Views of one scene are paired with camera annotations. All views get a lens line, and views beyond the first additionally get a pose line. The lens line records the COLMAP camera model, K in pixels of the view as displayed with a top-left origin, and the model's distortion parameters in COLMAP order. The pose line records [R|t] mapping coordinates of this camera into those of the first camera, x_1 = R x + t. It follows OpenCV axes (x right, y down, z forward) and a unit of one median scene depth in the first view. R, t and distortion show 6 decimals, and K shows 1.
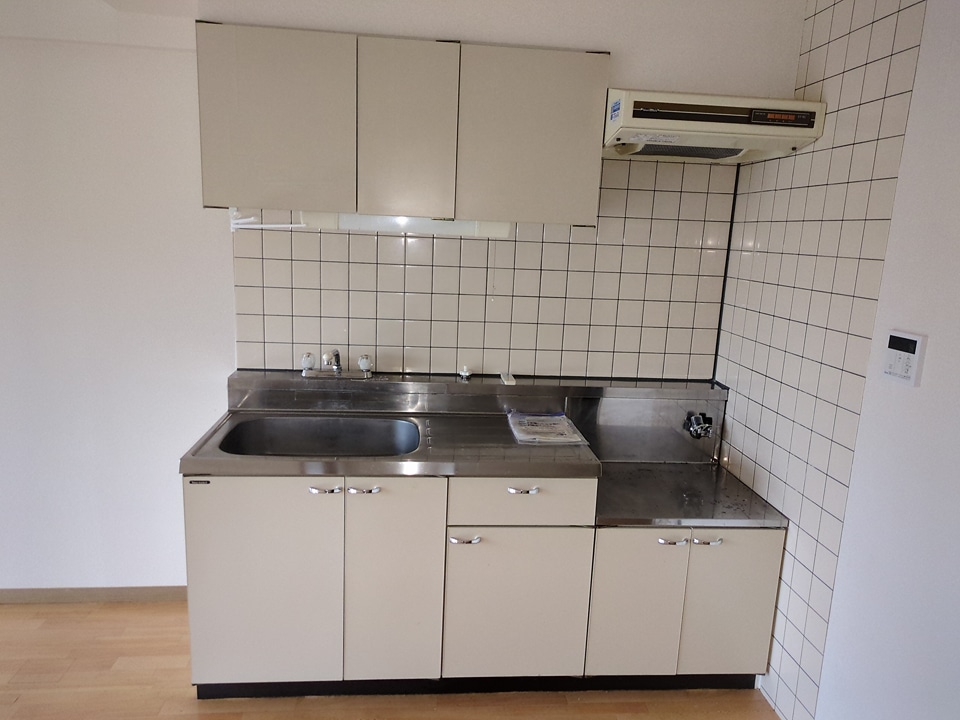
lens RADIAL K [[719.7, 0, 479.8], [0, 719.7, 376.5], [0, 0, 1]] dist [0.010635, 0.002195]
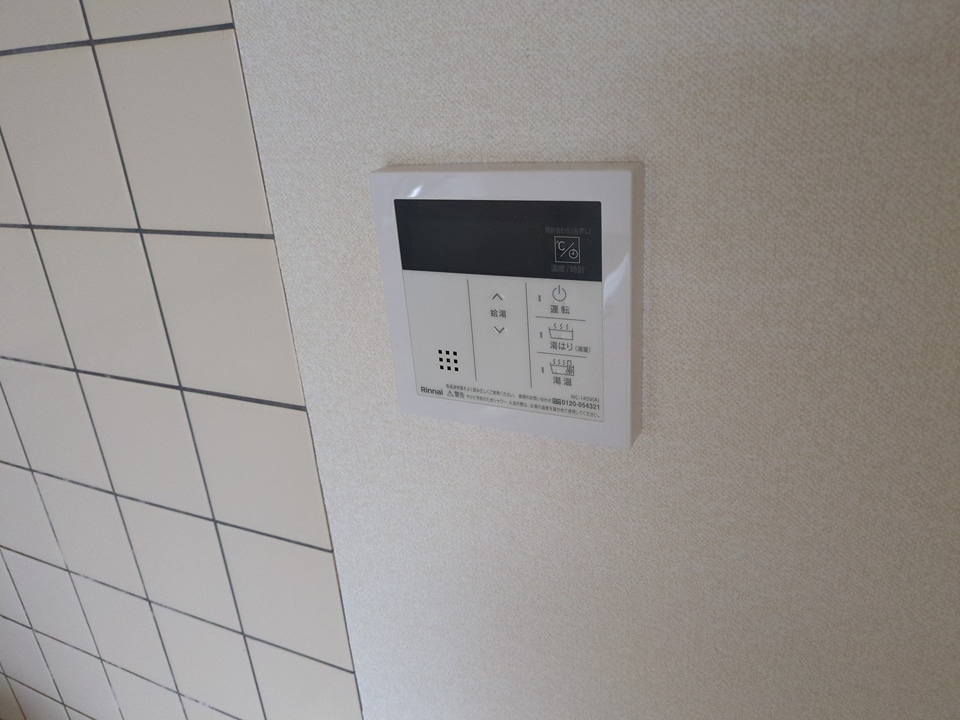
lens RADIAL K [[709.7, 0, 480.0], [0, 709.7, 360.0], [0, 0, 1]] dist [0.006933, 0.001967]
pose [[0.514075, -0.399917, 0.758810, 0.436723], [0.266696, 0.915332, 0.301729, -0.070544], [-0.815230, 0.047260, 0.577205, 0.899953]]
